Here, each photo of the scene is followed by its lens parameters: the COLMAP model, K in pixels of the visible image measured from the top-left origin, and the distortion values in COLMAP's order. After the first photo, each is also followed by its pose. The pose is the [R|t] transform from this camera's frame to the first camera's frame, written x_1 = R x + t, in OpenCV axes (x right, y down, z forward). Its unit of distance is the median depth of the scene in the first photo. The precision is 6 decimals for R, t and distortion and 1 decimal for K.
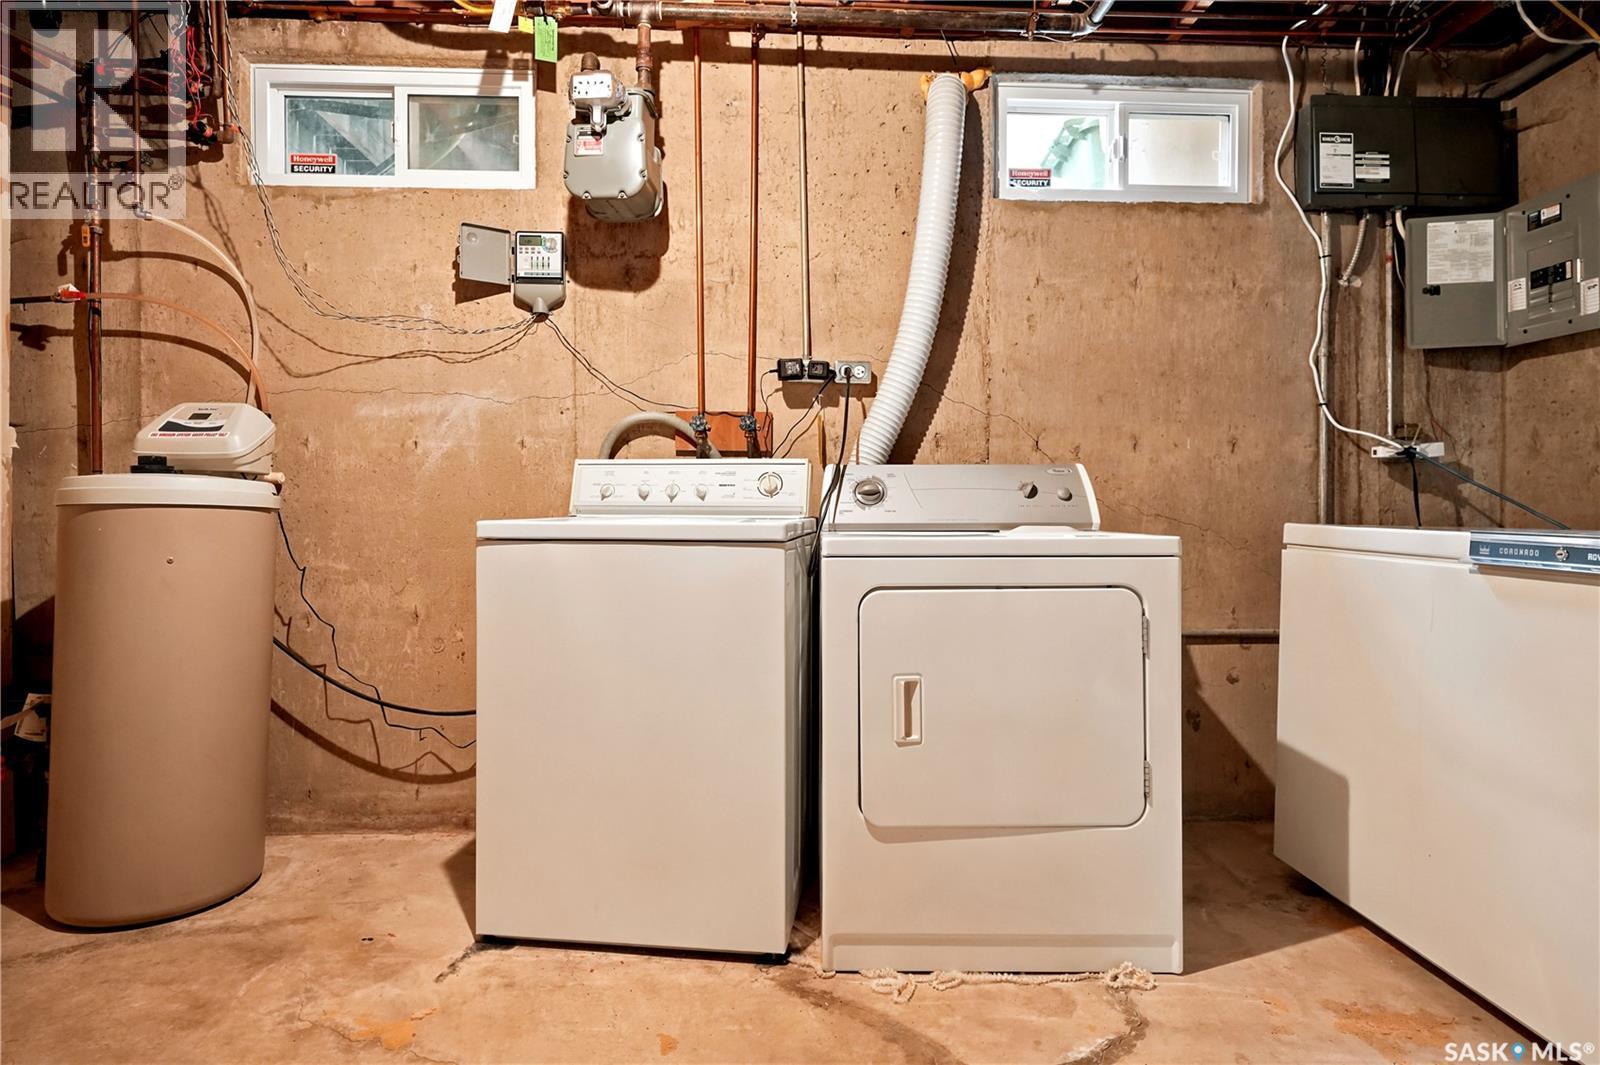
lens RADIAL K [[874.3, 0, 799.0], [0, 874.3, 503.4], [0, 0, 1]] dist [0.002044, 0.000358]
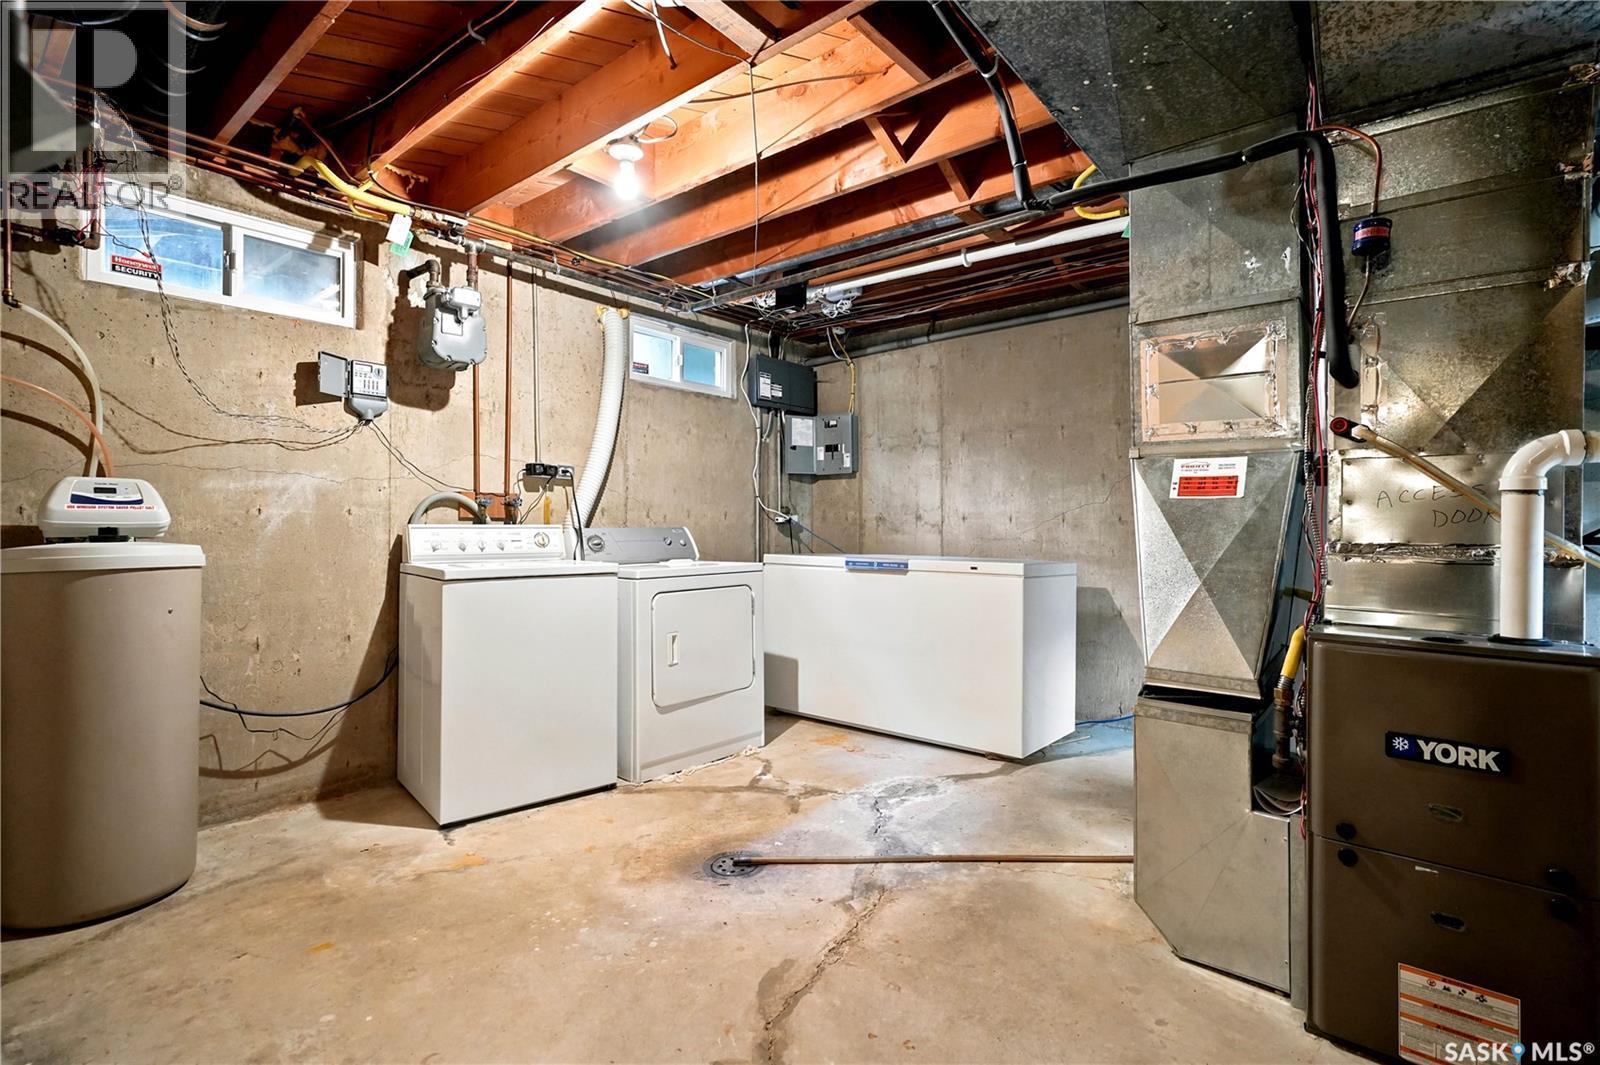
lens RADIAL K [[740.8, 0, 801.1], [0, 740.8, 514.7], [0, 0, 1]] dist [-0.000664, 0.000273]
pose [[0.678312, 0.009679, 0.734710, -0.695249], [0.003480, 0.999860, -0.016385, -0.042263], [-0.734766, 0.013671, 0.678183, -0.318844]]
